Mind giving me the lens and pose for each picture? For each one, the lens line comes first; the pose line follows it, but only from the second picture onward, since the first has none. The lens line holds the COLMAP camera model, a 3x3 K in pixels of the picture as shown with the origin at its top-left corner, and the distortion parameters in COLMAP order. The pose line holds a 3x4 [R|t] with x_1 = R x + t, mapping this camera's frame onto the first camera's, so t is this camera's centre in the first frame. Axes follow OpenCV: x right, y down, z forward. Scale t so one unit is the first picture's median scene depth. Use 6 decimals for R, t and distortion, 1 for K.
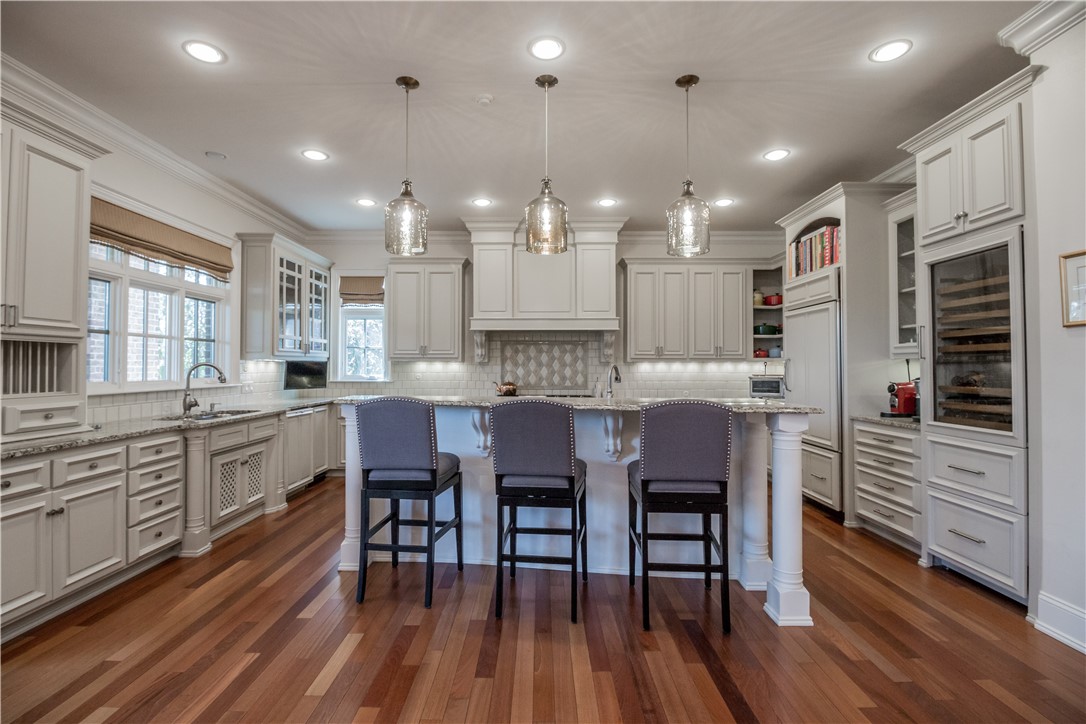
lens RADIAL K [[504.5, 0, 545.4], [0, 504.5, 356.8], [0, 0, 1]] dist [-0.009529, -0.006366]
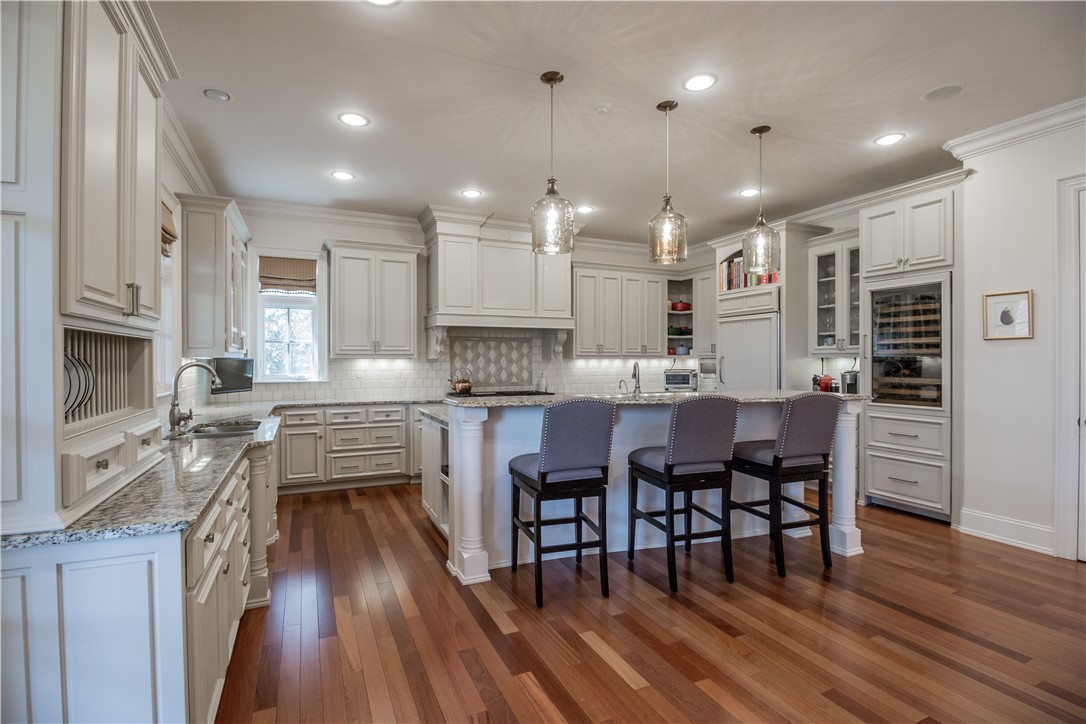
lens RADIAL K [[504.5, 0, 545.0], [0, 504.5, 362.7], [0, 0, 1]] dist [-0.009529, -0.006366]
pose [[0.909399, -0.004135, 0.415904, -0.455907], [-0.005971, 0.999718, 0.022996, -0.007650], [-0.415881, -0.023395, 0.909118, 0.066030]]
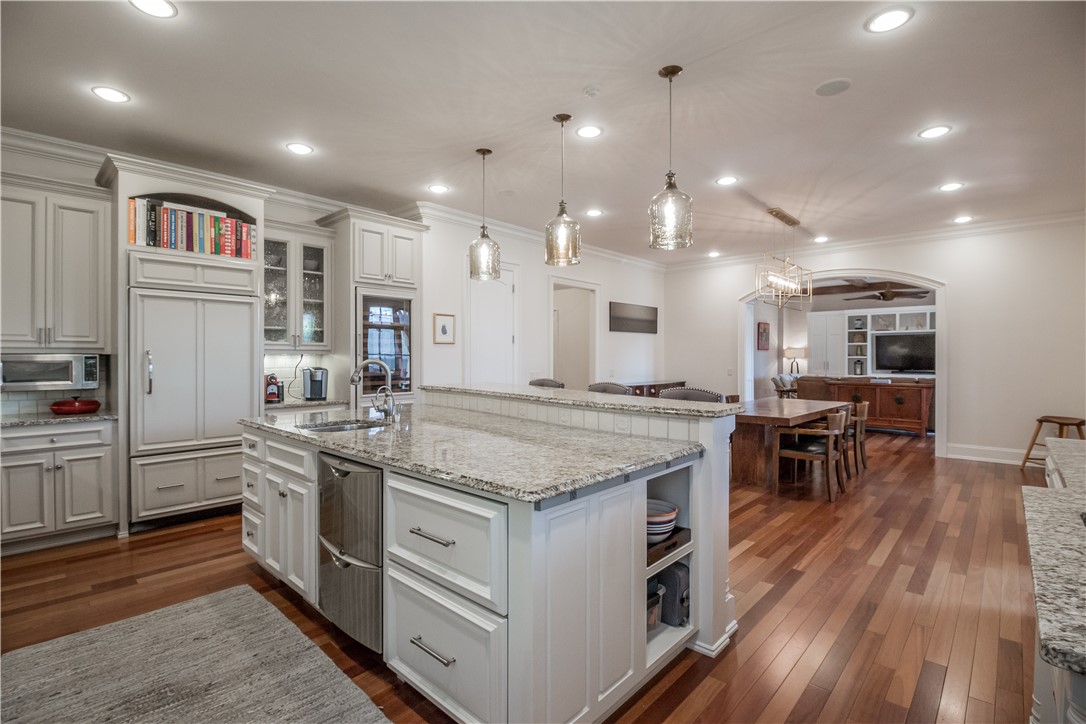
lens RADIAL K [[504.5, 0, 525.5], [0, 504.5, 358.3], [0, 0, 1]] dist [-0.009529, -0.006366]
pose [[-0.711269, -0.003606, 0.702911, -0.496635], [-0.013795, 0.999866, -0.008829, 0.014322], [-0.702785, -0.015976, -0.711223, 1.229567]]
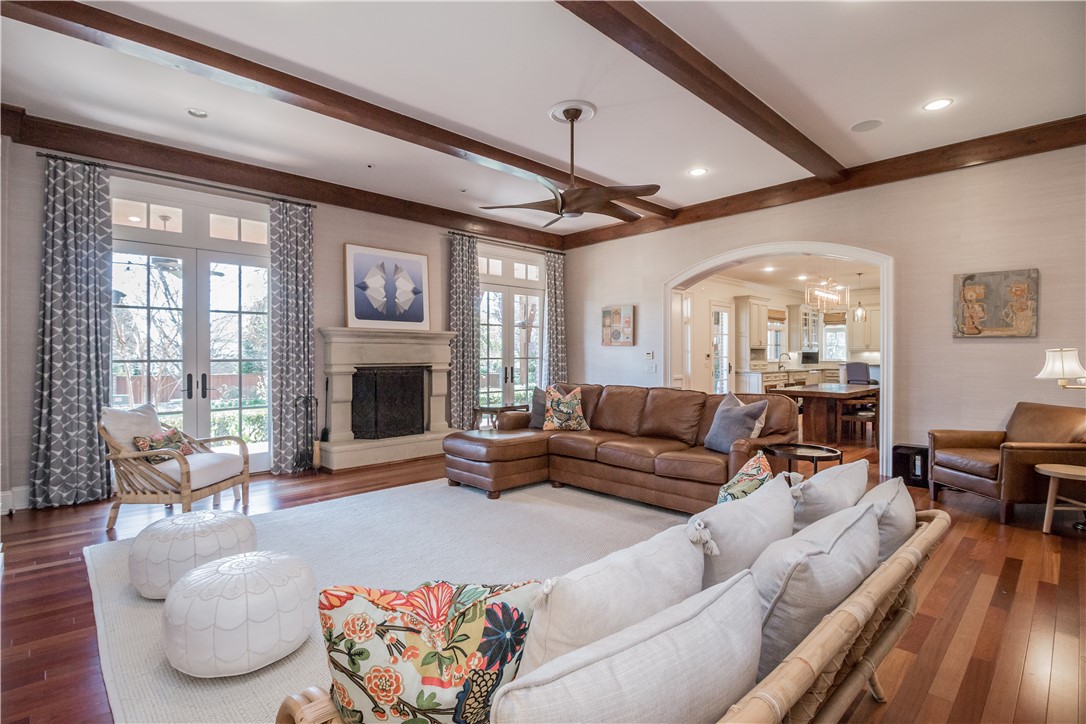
lens RADIAL K [[478.1, 0, 540.4], [0, 478.1, 360.0], [0, 0, 1]] dist [-0.005533, 0.000199]
pose [[0.664162, 0.010418, -0.747516, 0.475238], [0.014162, 0.999548, 0.026514, -0.040874], [0.747455, -0.028196, 0.663714, -1.878755]]
